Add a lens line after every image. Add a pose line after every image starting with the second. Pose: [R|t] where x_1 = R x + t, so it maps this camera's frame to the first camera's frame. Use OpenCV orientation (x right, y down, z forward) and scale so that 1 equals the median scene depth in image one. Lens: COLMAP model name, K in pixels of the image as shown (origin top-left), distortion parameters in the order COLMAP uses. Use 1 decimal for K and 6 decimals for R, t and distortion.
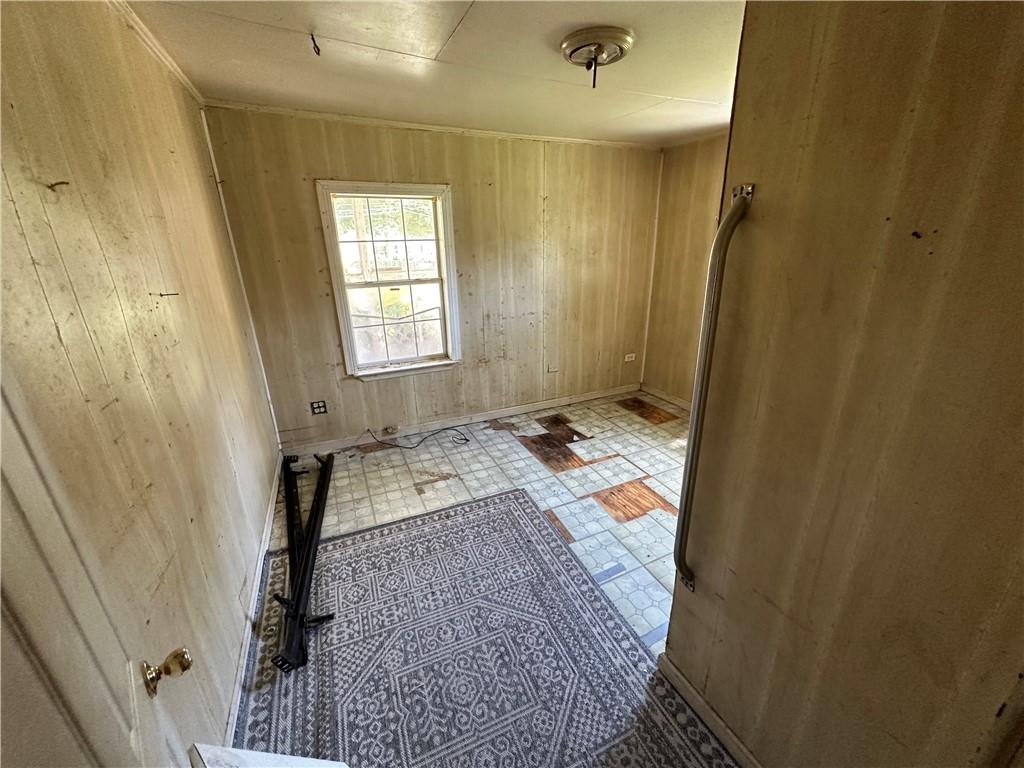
lens RADIAL K [[406.4, 0, 513.0], [0, 406.4, 383.3], [0, 0, 1]] dist [-0.007484, 0.001483]
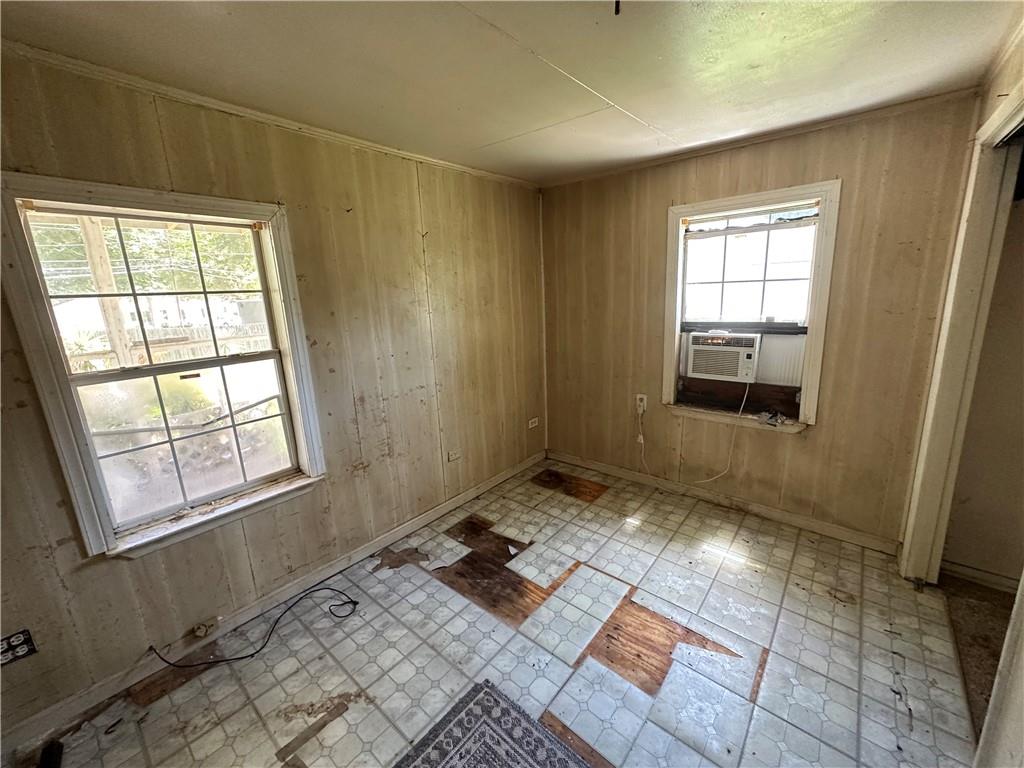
lens RADIAL K [[406.4, 0, 509.5], [0, 406.4, 382.6], [0, 0, 1]] dist [-0.007484, 0.001483]
pose [[0.906463, -0.111837, 0.407207, -0.119747], [0.164429, 0.981665, -0.096421, -0.096193], [-0.388957, 0.154358, 0.908232, 0.319412]]
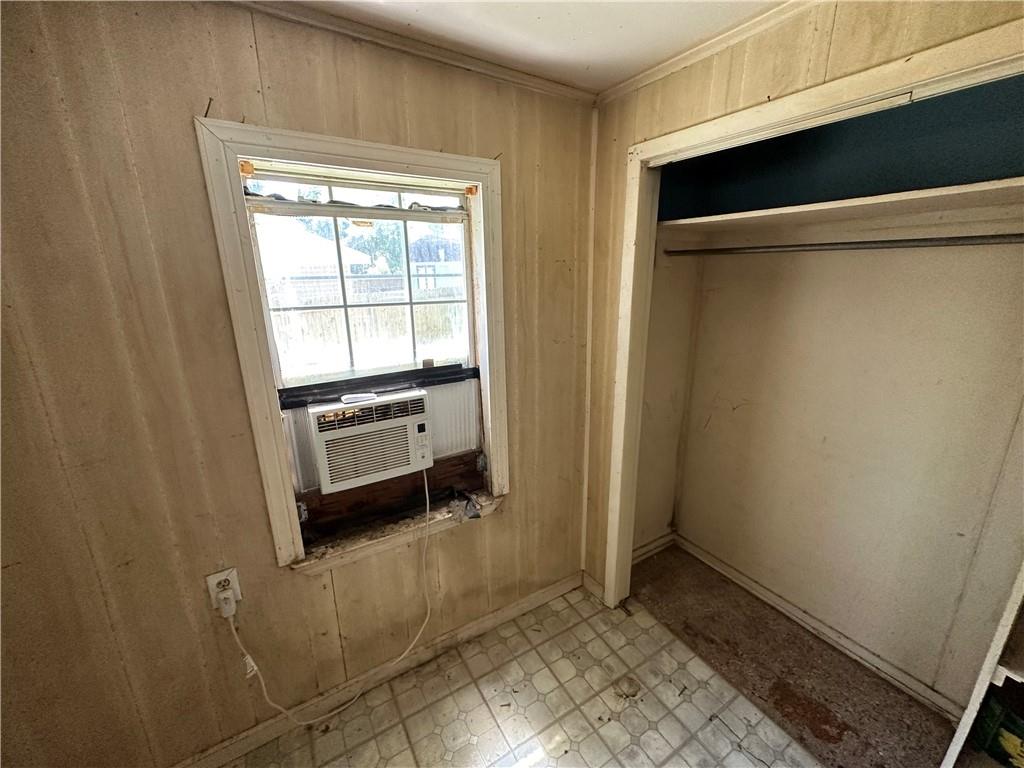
lens RADIAL K [[406.4, 0, 508.8], [0, 406.4, 381.7], [0, 0, 1]] dist [-0.007484, 0.001483]
pose [[-0.122695, -0.229411, 0.965565, 0.188308], [0.343426, 0.902995, 0.258184, -0.296167], [-0.931131, 0.363279, -0.032007, 0.775851]]
